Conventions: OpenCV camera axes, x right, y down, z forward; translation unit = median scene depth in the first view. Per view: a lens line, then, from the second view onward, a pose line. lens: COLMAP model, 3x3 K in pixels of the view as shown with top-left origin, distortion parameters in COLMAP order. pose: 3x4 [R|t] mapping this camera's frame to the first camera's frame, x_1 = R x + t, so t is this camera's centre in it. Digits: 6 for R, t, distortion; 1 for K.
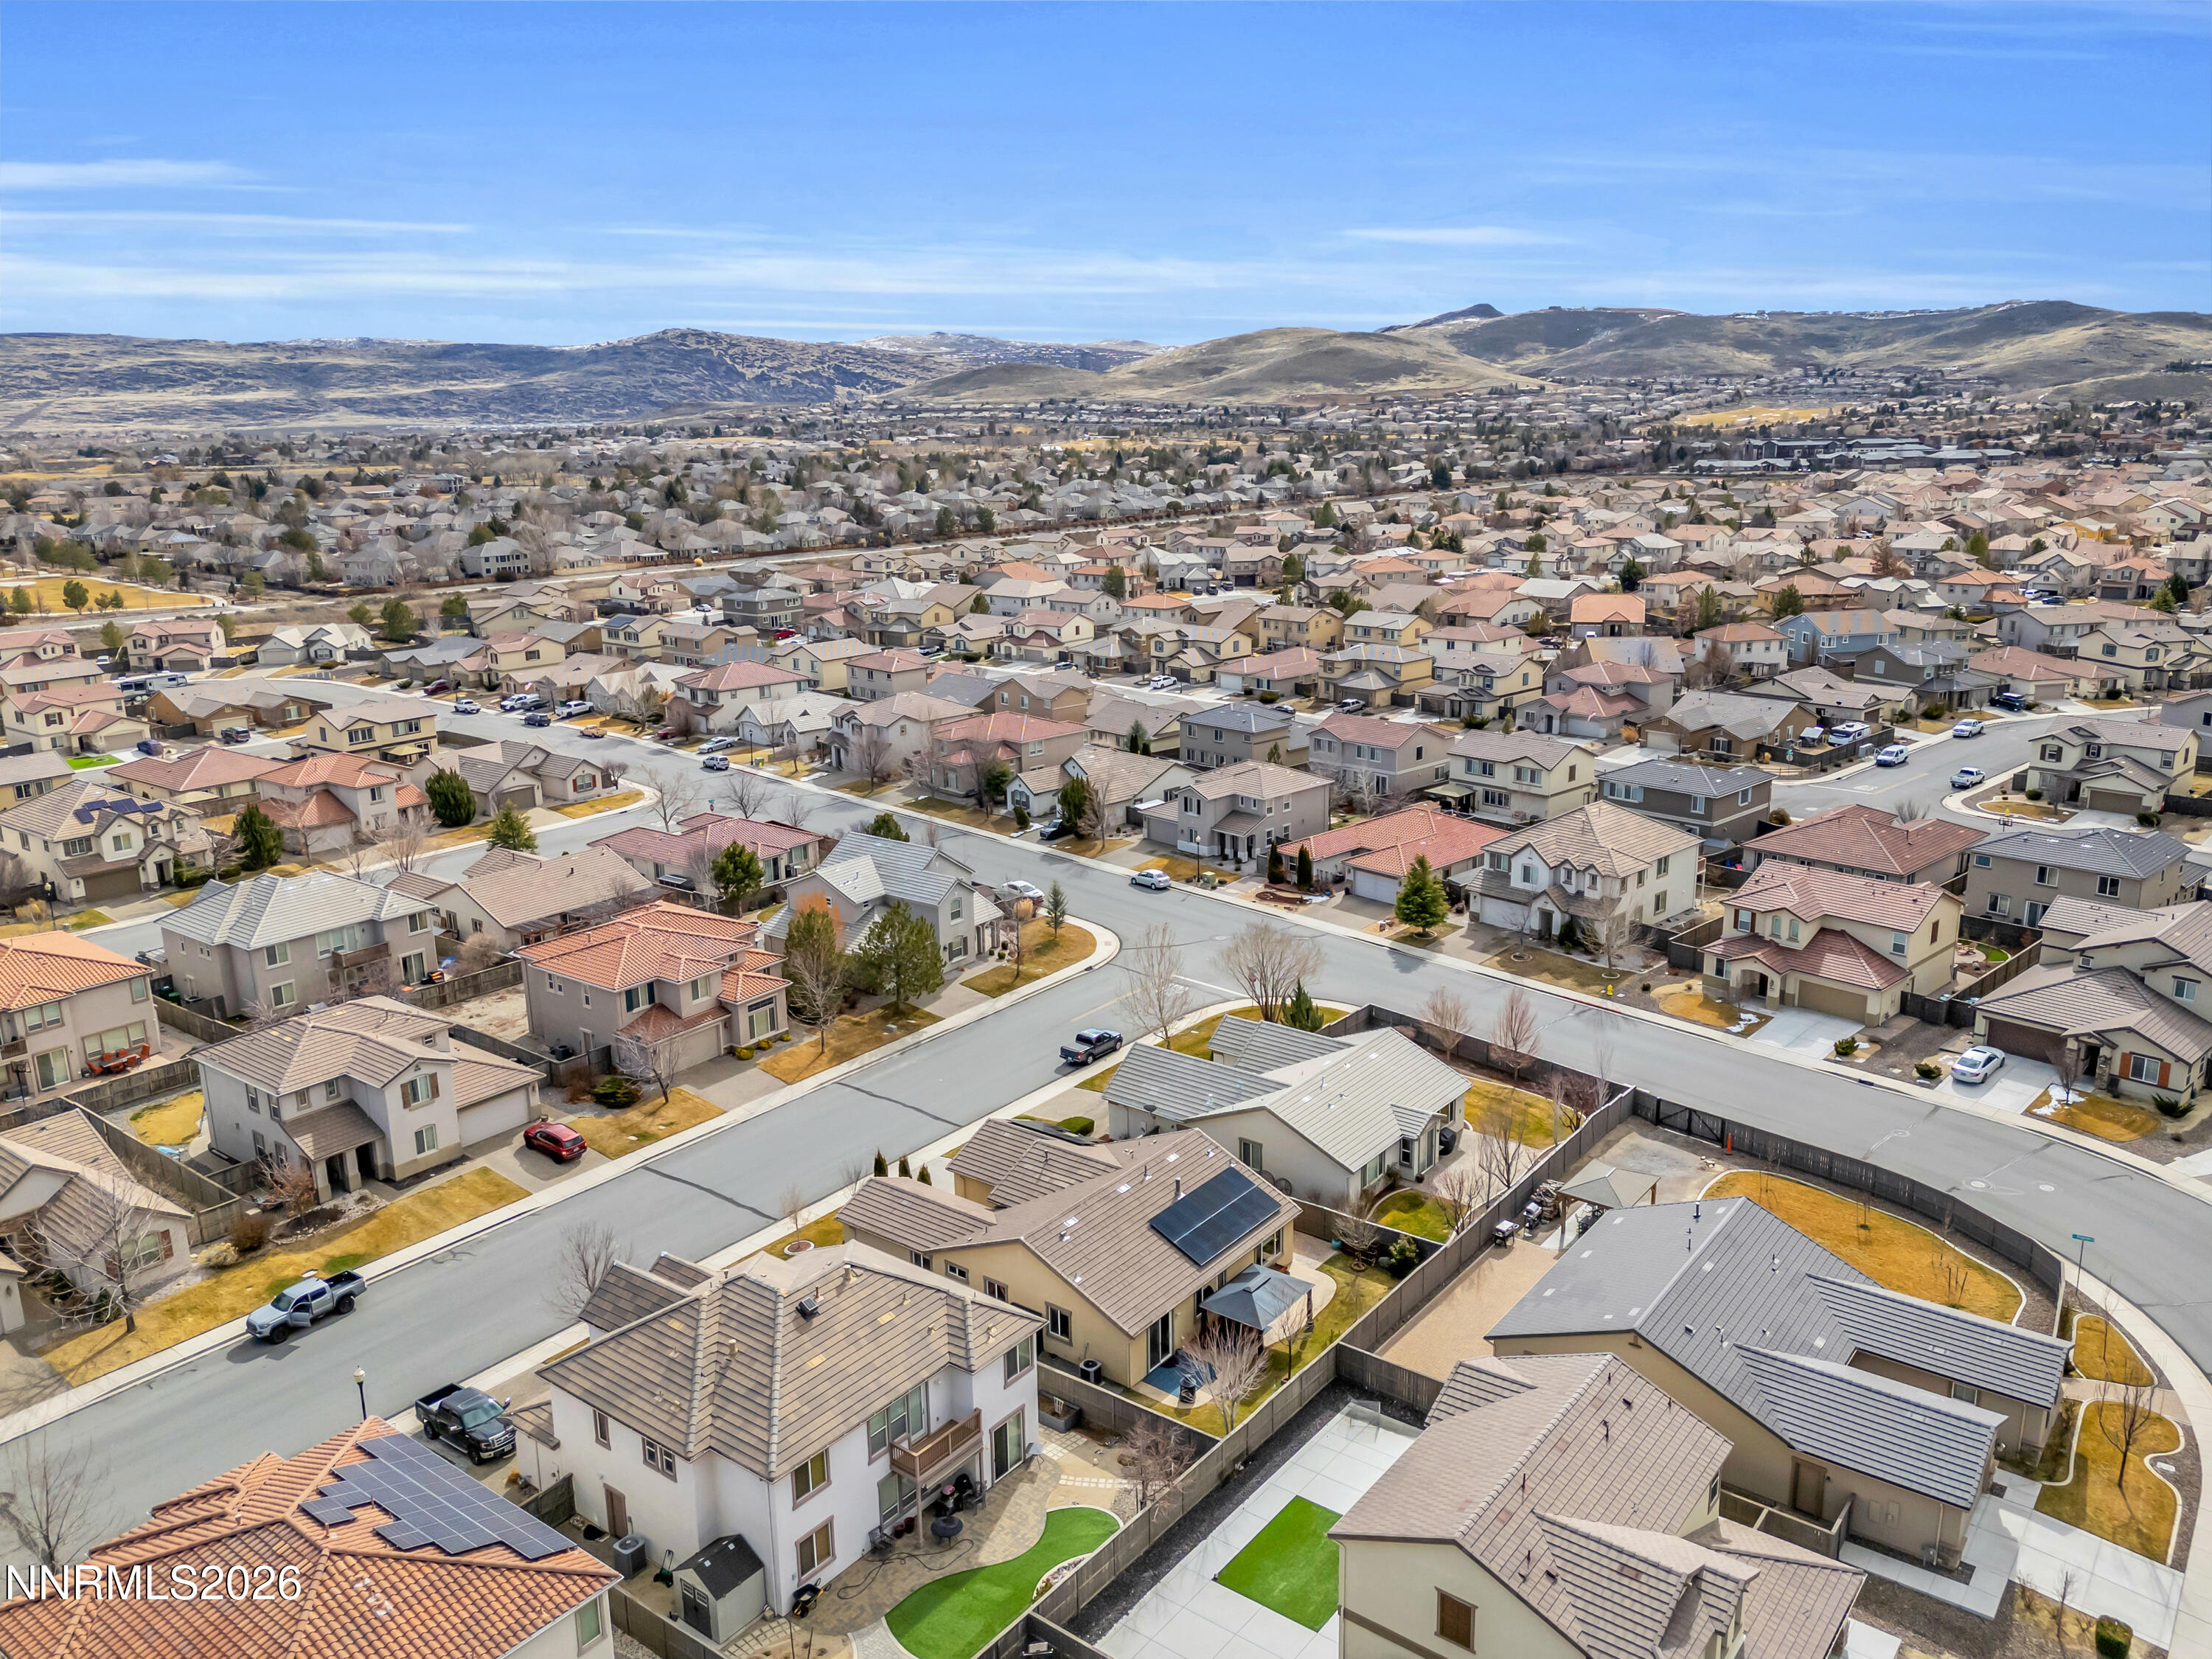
lens RADIAL K [[1636.9, 0, 1111.5], [0, 1636.9, 823.5], [0, 0, 1]] dist [0.086539, -0.088105]
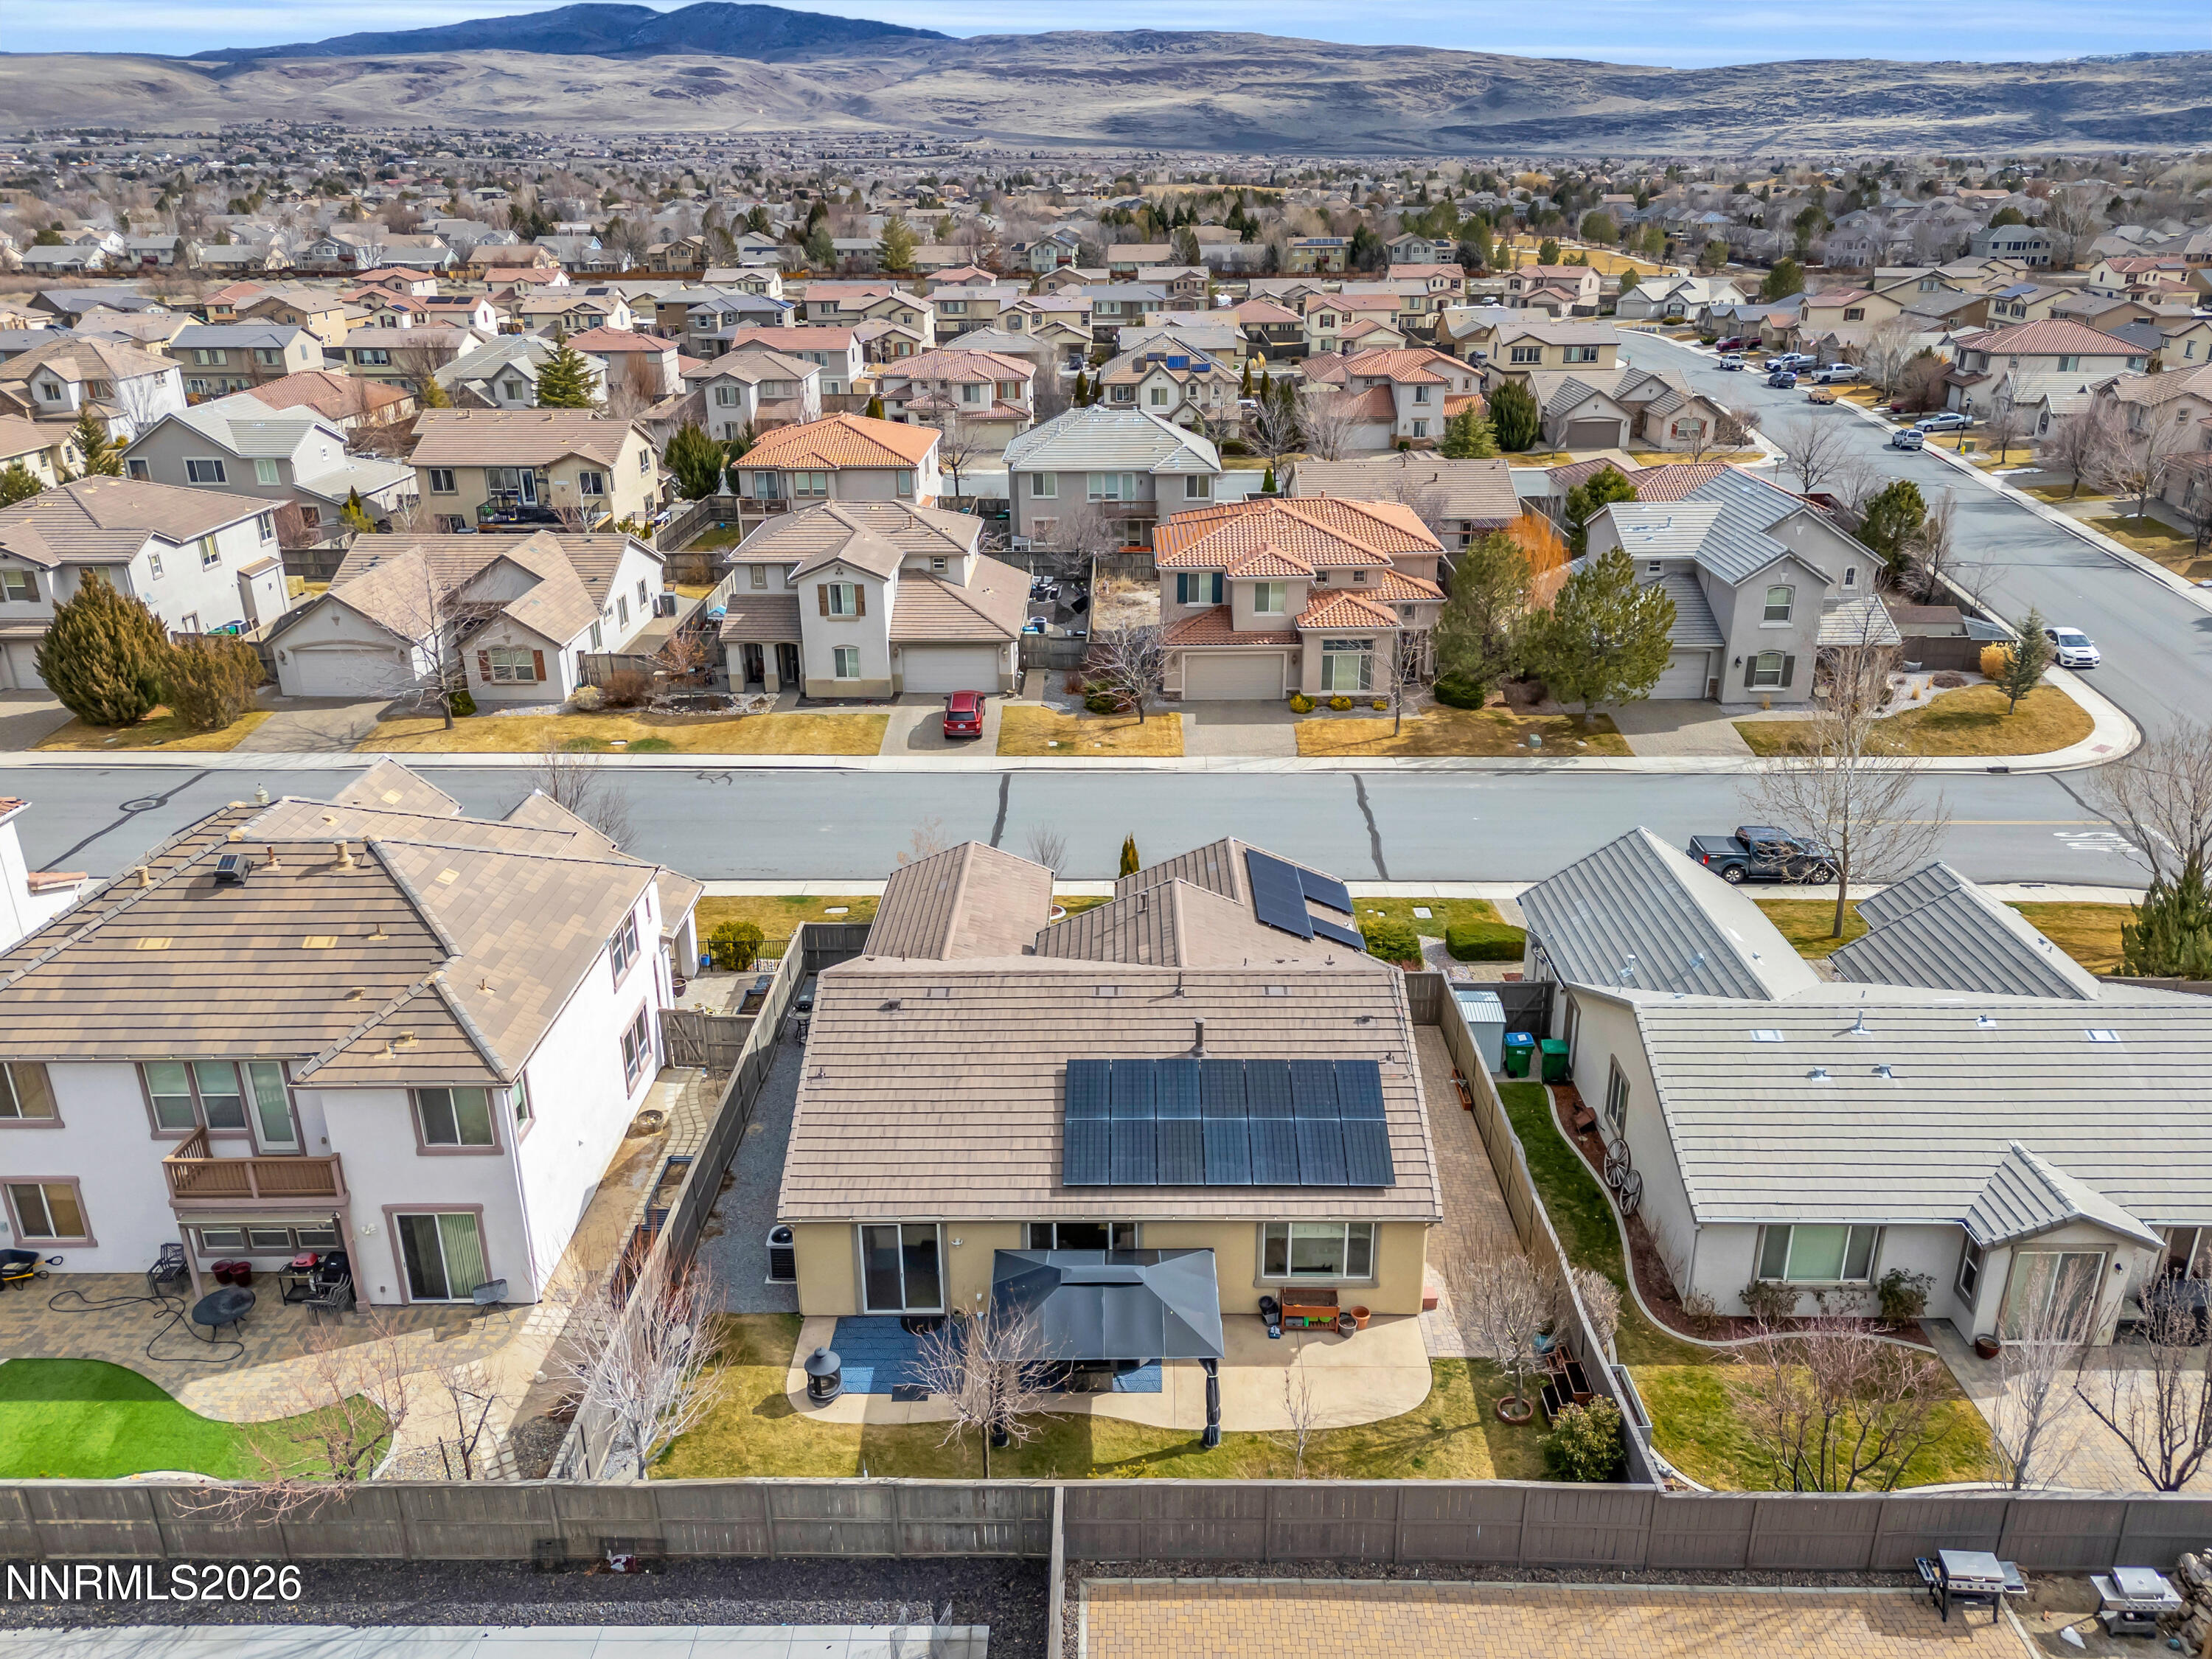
lens RADIAL K [[1636.9, 0, 1111.5], [0, 1636.9, 823.5], [0, 0, 1]] dist [0.086539, -0.088105]
pose [[0.603683, 0.306956, -0.735761, 0.248293], [-0.199182, 0.951708, 0.233622, 0.039771], [0.771941, 0.005517, 0.635670, 0.476363]]
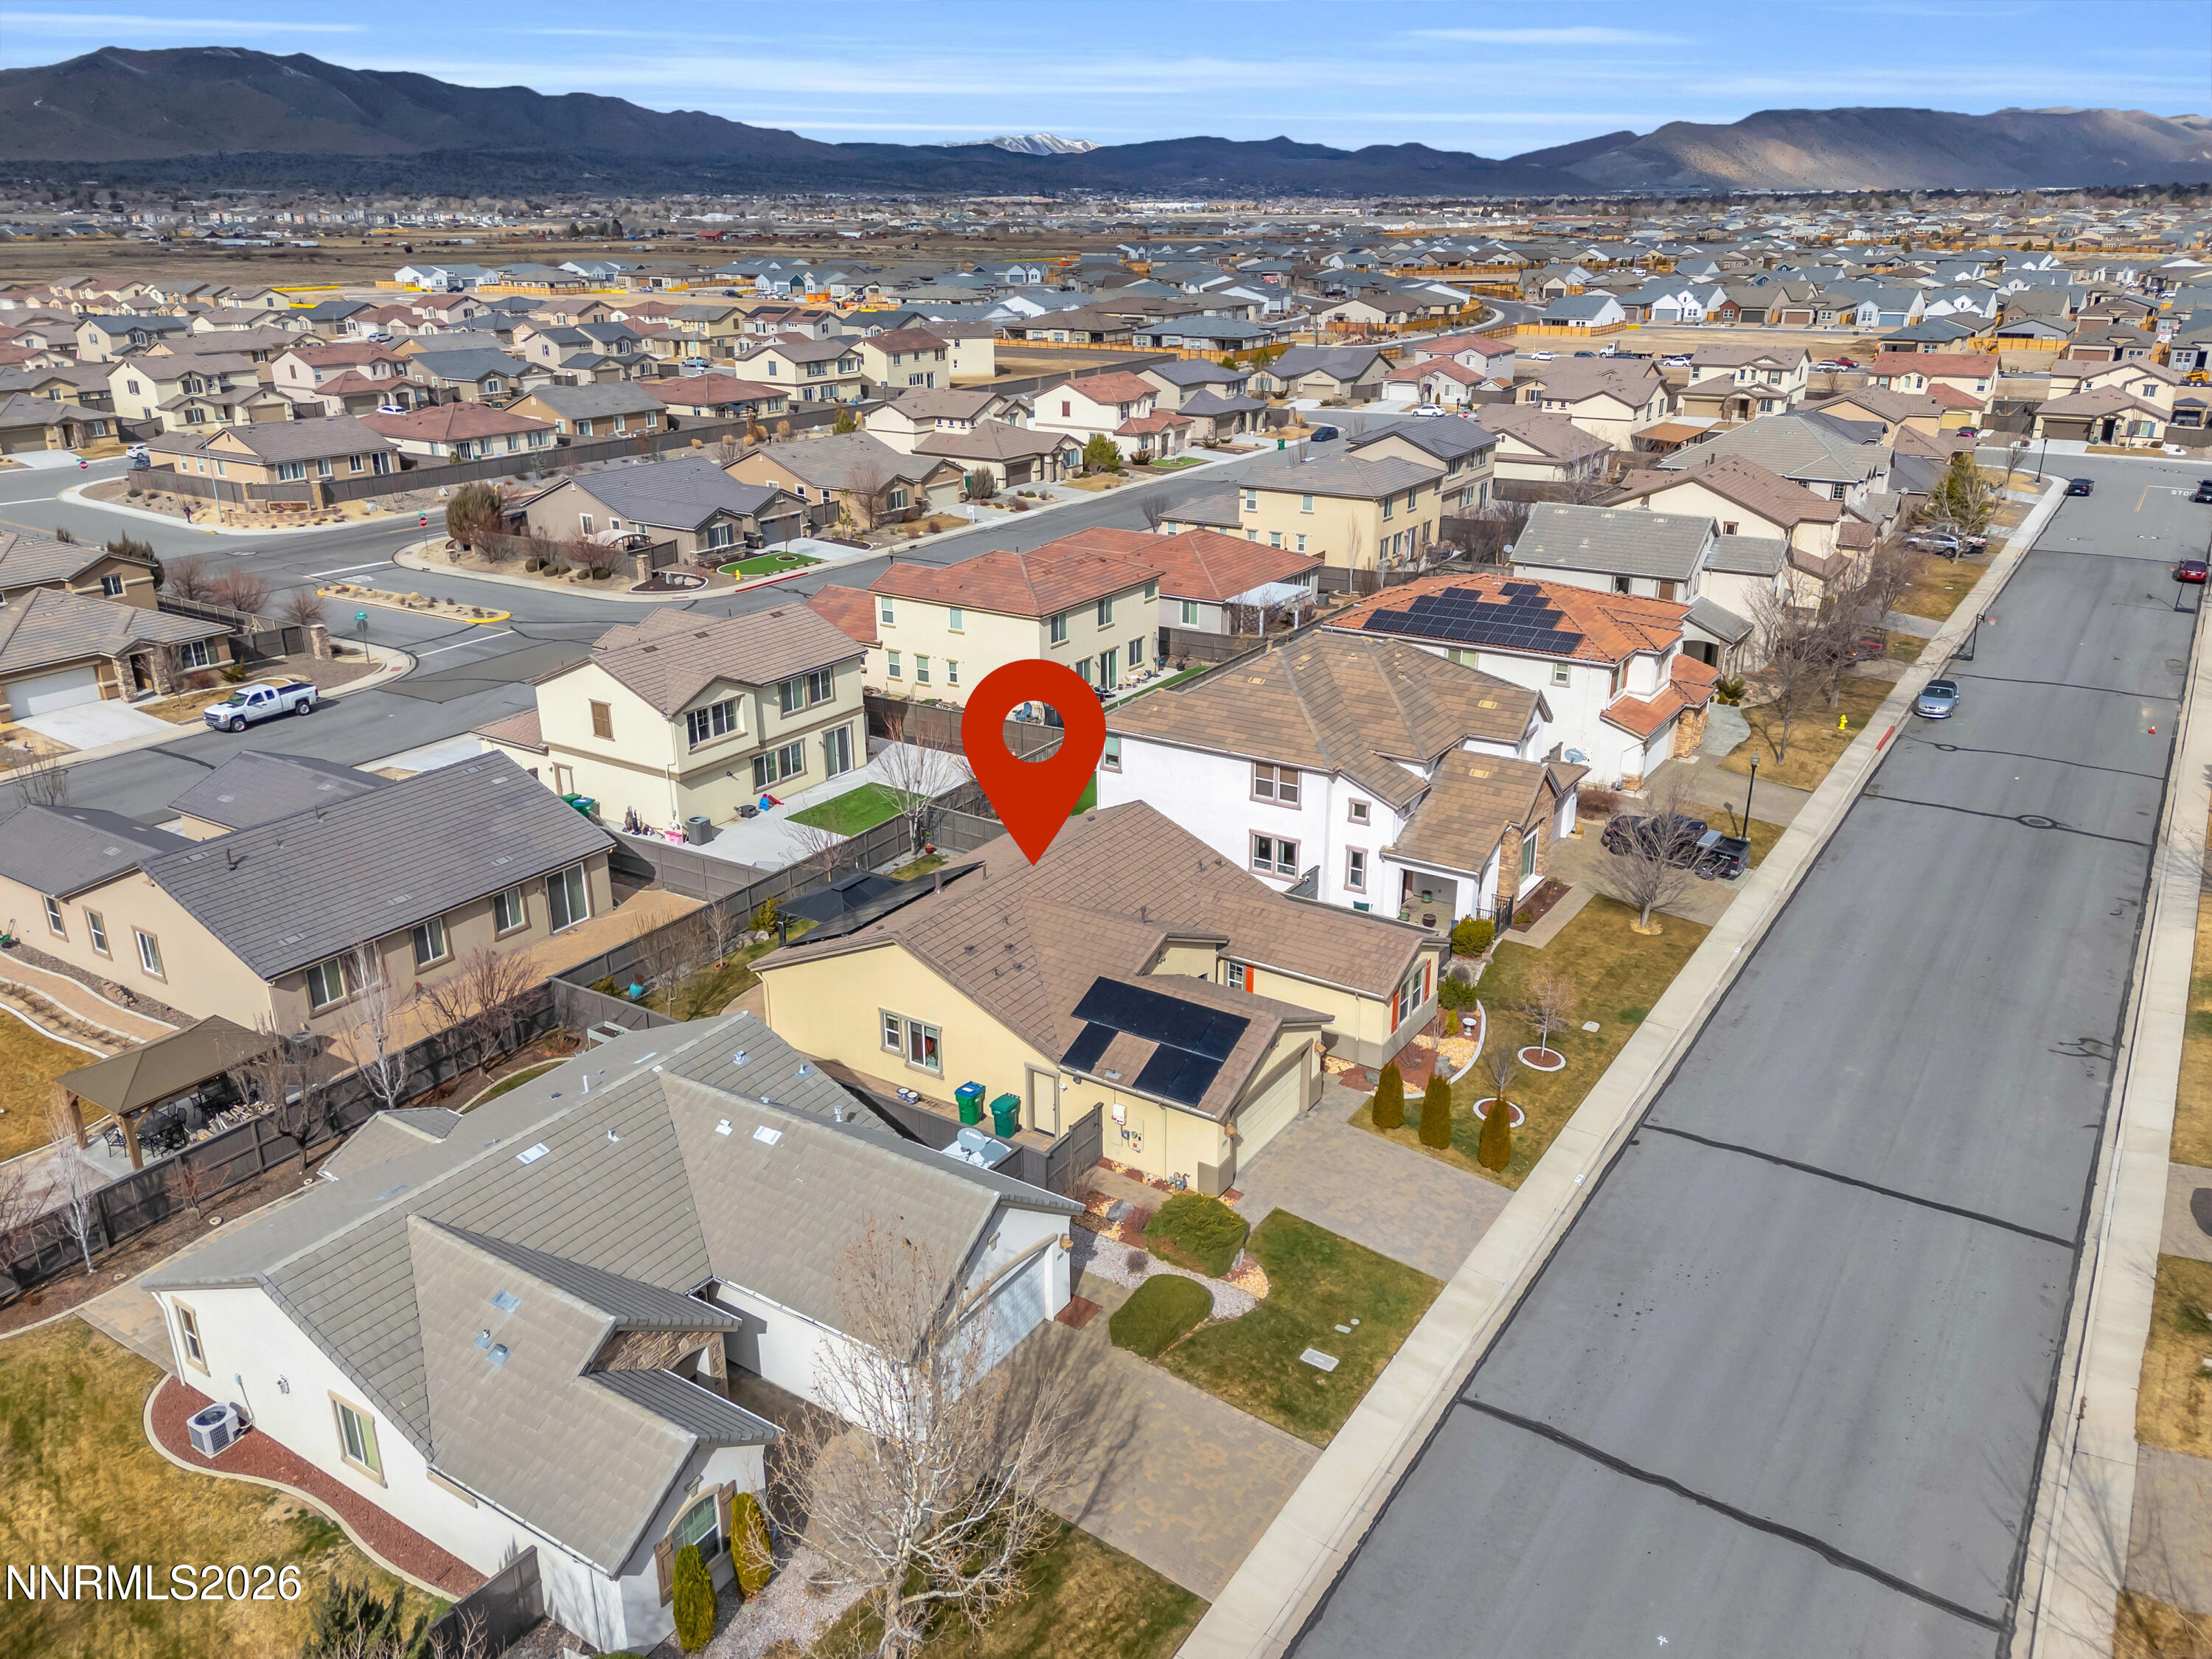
lens RADIAL K [[1636.9, 0, 1111.5], [0, 1636.9, 823.5], [0, 0, 1]] dist [0.086539, -0.088105]
pose [[-0.996587, 0.050423, -0.065359, 0.008047], [0.003918, 0.819756, 0.572699, -0.132637], [0.082456, 0.570488, -0.817156, 1.085981]]
